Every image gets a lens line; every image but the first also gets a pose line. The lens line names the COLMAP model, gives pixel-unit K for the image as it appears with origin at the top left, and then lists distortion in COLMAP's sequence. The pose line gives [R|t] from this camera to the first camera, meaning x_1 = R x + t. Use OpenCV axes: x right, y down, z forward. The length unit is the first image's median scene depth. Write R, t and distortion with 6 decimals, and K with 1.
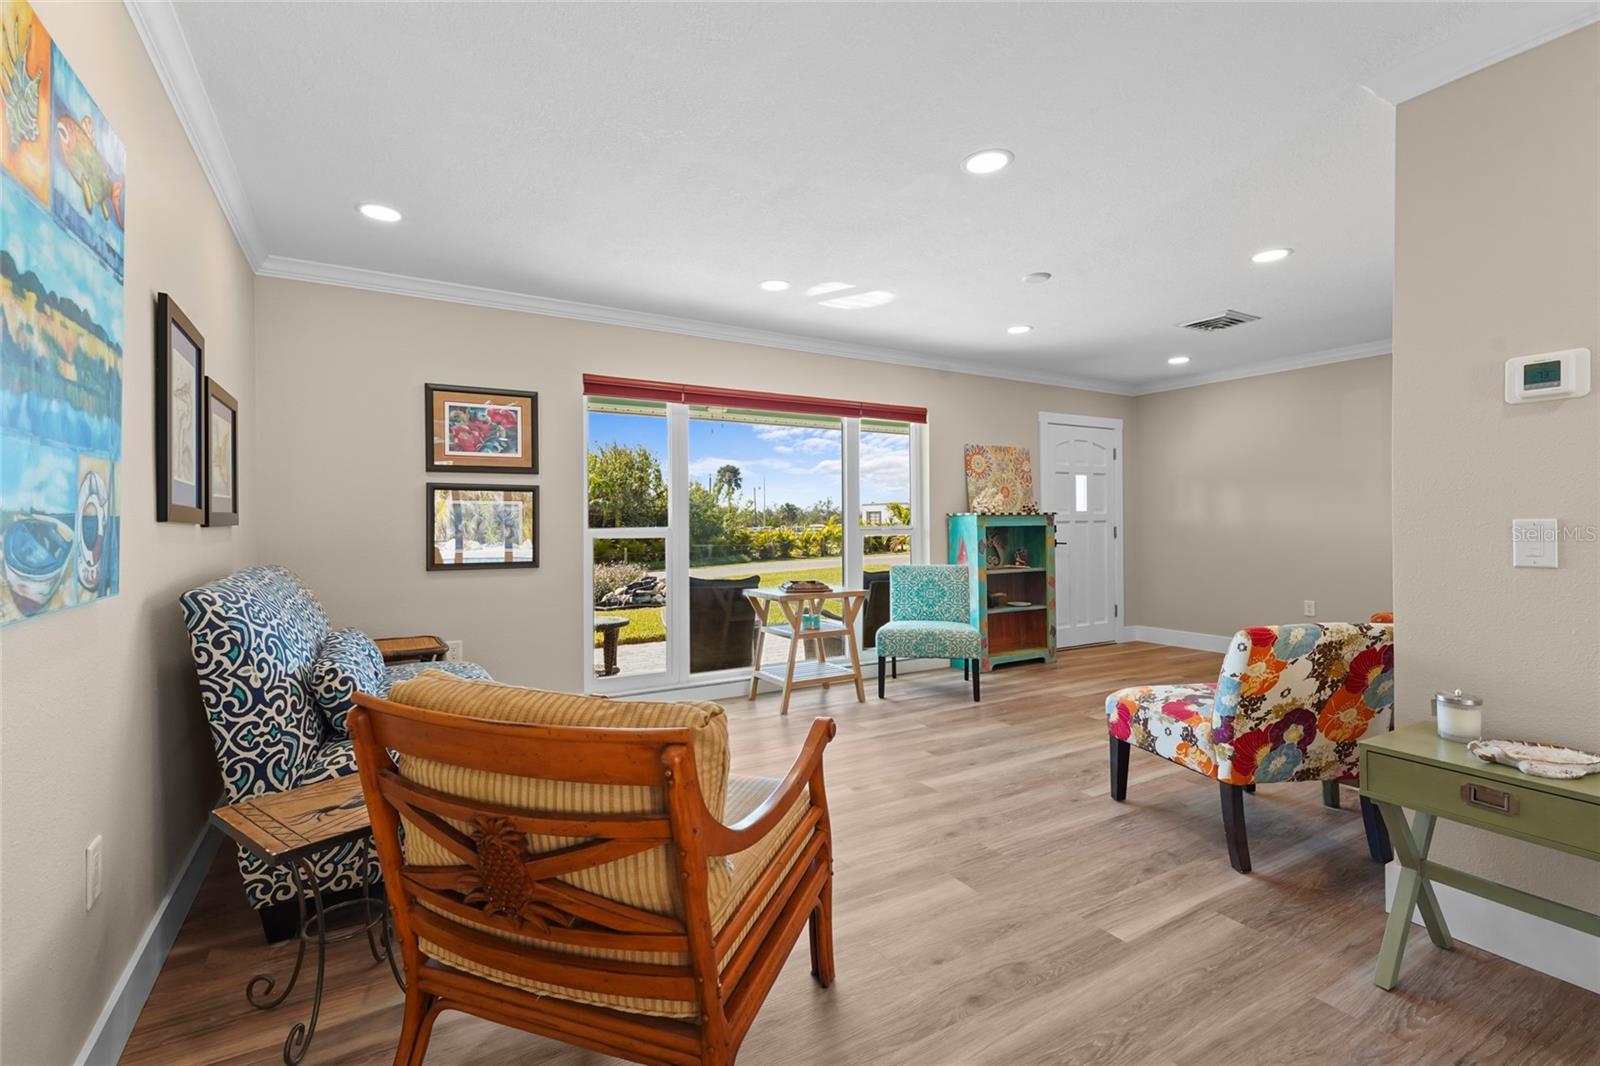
lens RADIAL K [[723.0, 0, 796.9], [0, 723.0, 528.4], [0, 0, 1]] dist [0.012713, 0.000216]
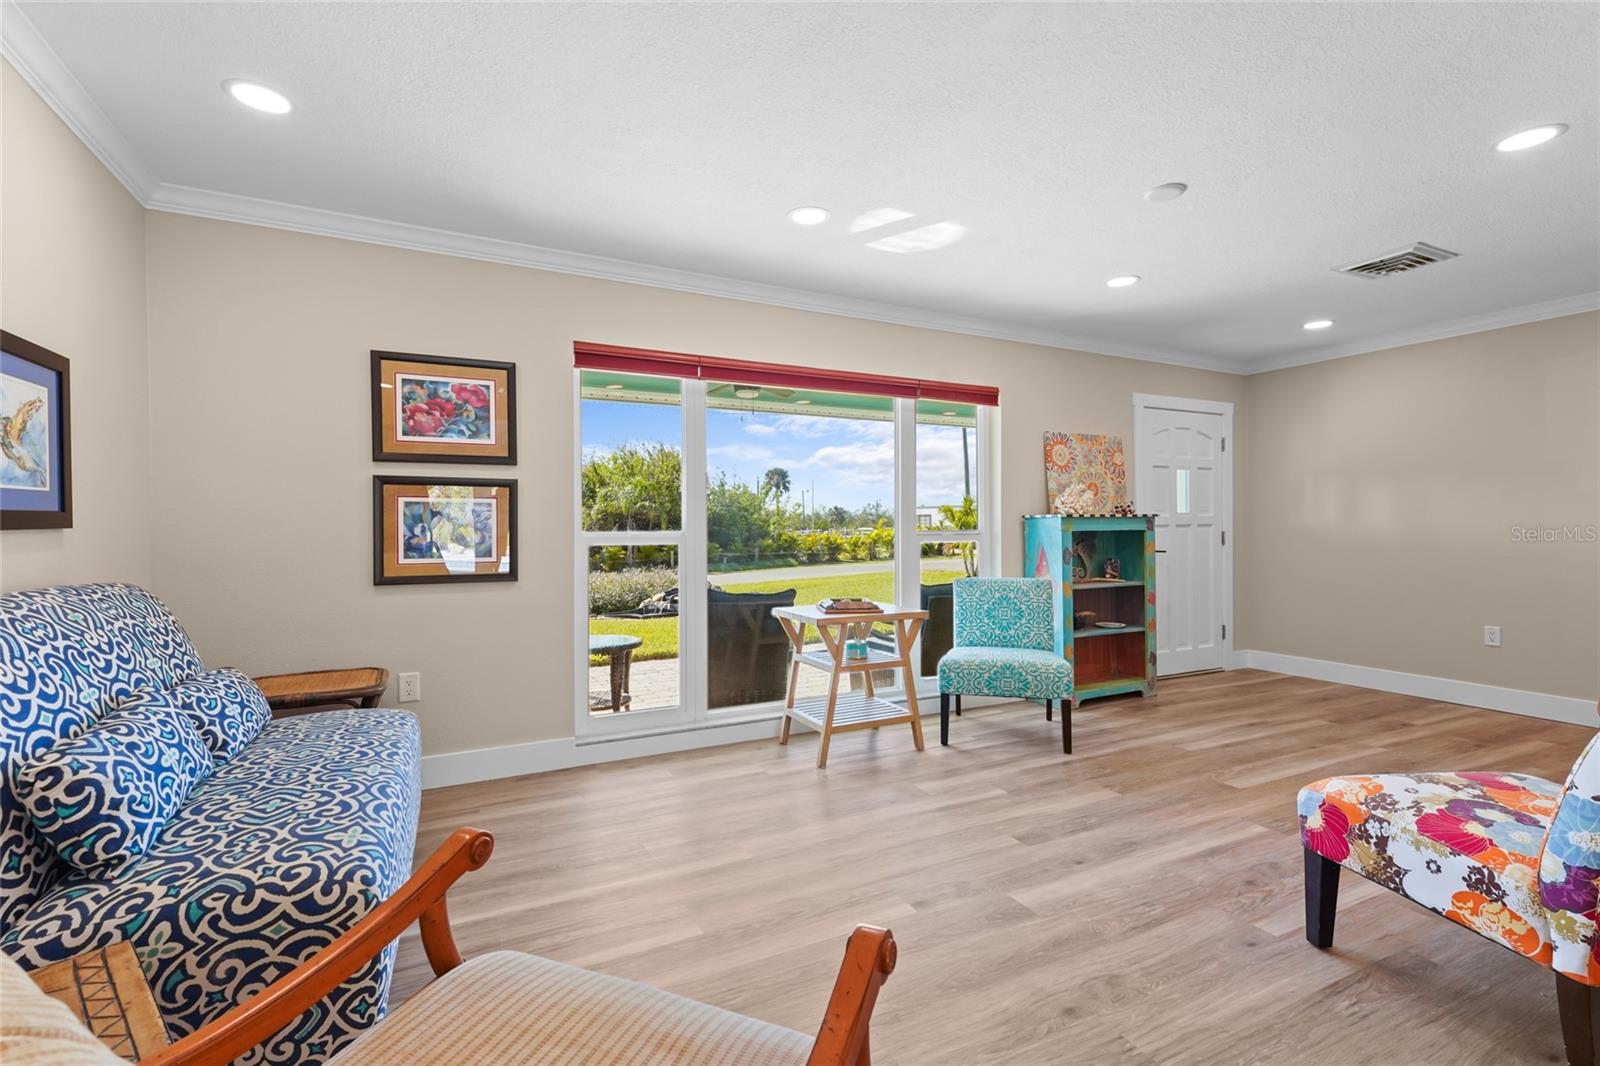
lens RADIAL K [[723.0, 0, 796.9], [0, 723.0, 528.4], [0, 0, 1]] dist [0.012713, 0.000216]
pose [[0.997743, 0.002253, -0.067116, 0.006986], [-0.002537, 0.999988, -0.004151, -0.001844], [0.067106, 0.004312, 0.997737, 0.187148]]
